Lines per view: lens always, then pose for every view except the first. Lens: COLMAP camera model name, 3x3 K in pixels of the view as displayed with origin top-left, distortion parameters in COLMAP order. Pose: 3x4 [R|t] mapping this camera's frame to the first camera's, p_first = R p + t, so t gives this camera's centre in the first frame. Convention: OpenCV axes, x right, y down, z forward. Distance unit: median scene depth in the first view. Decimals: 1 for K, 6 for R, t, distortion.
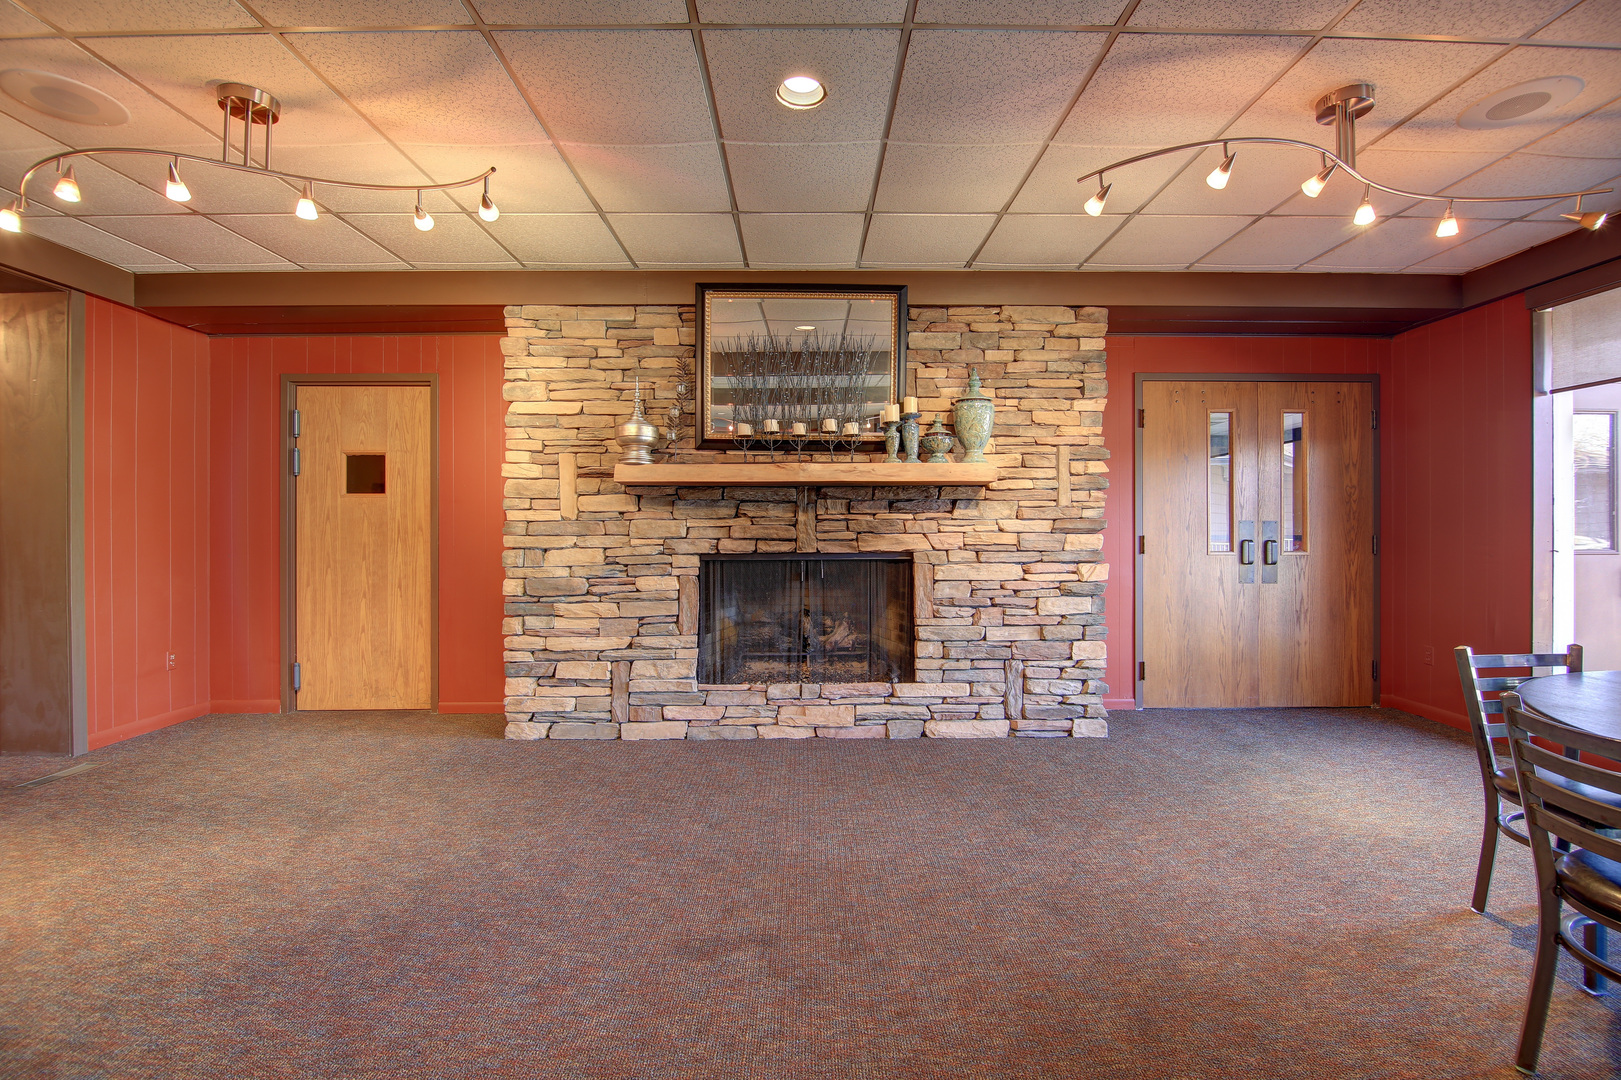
lens RADIAL K [[720.8, 0, 818.3], [0, 720.8, 532.3], [0, 0, 1]] dist [-0.004539, -0.000292]
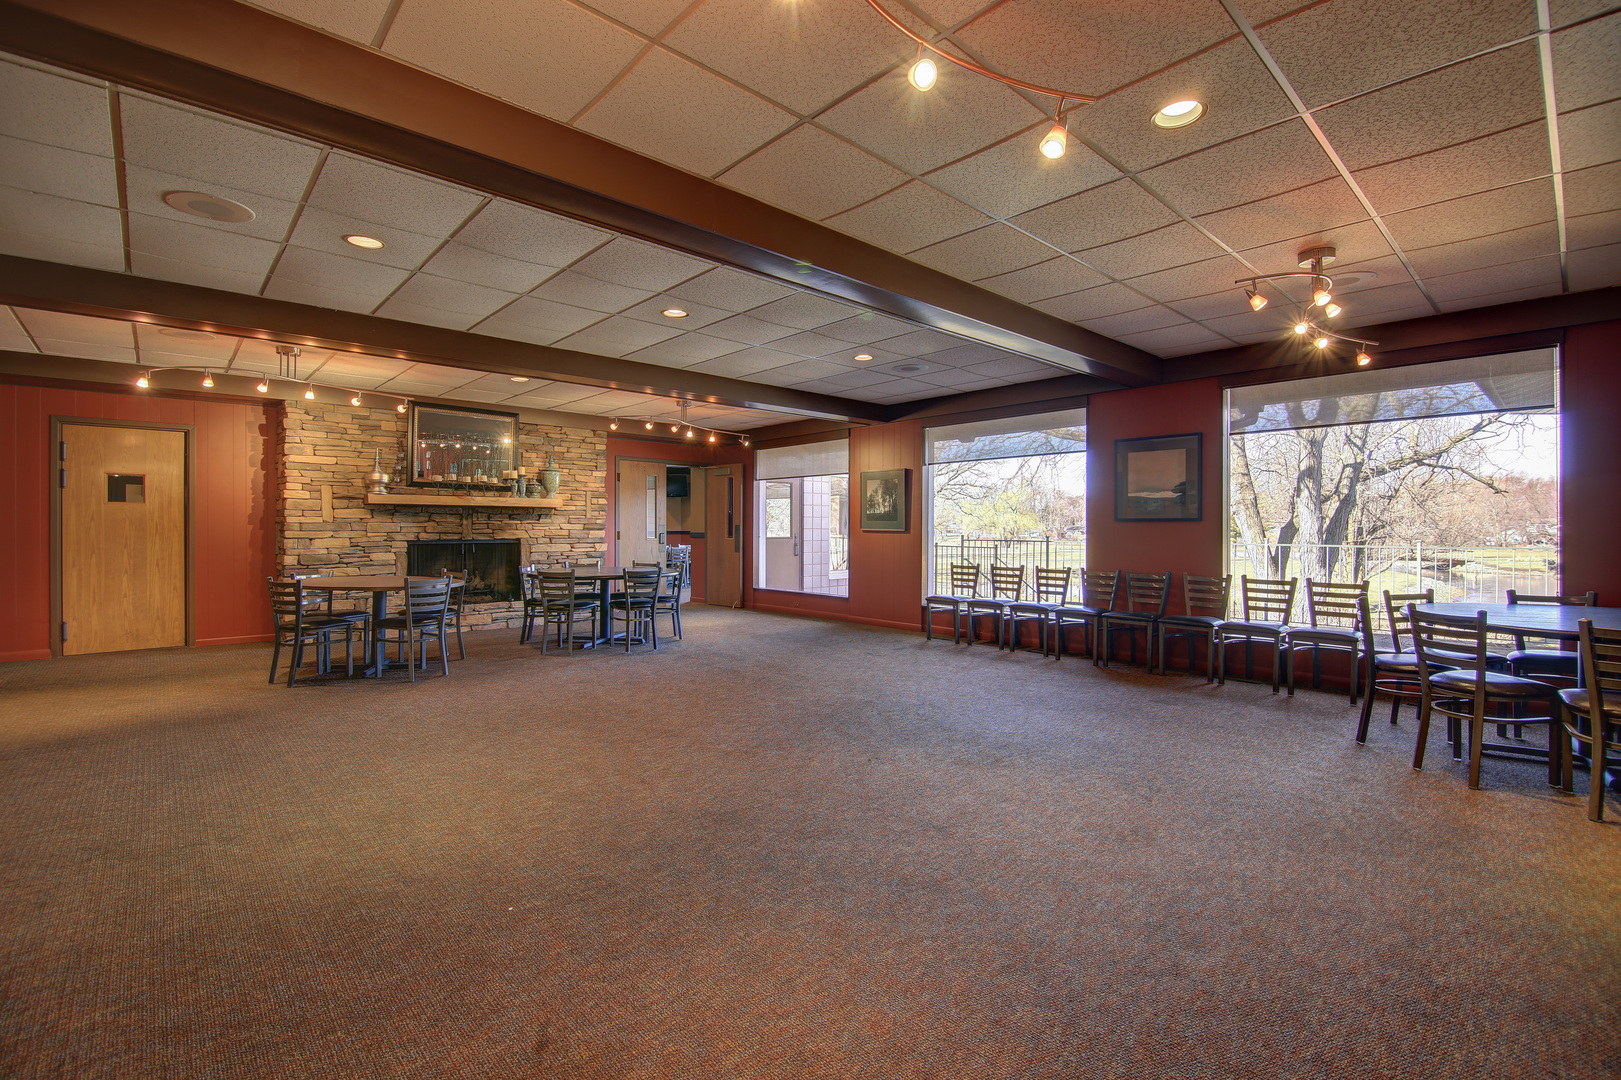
lens RADIAL K [[720.8, 0, 815.5], [0, 720.8, 532.0], [0, 0, 1]] dist [-0.004539, -0.000292]
pose [[0.744598, -0.000381, 0.667513, -0.636601], [-0.002245, 0.999993, 0.003075, -0.001241], [-0.667509, -0.003788, 0.744592, -1.154845]]
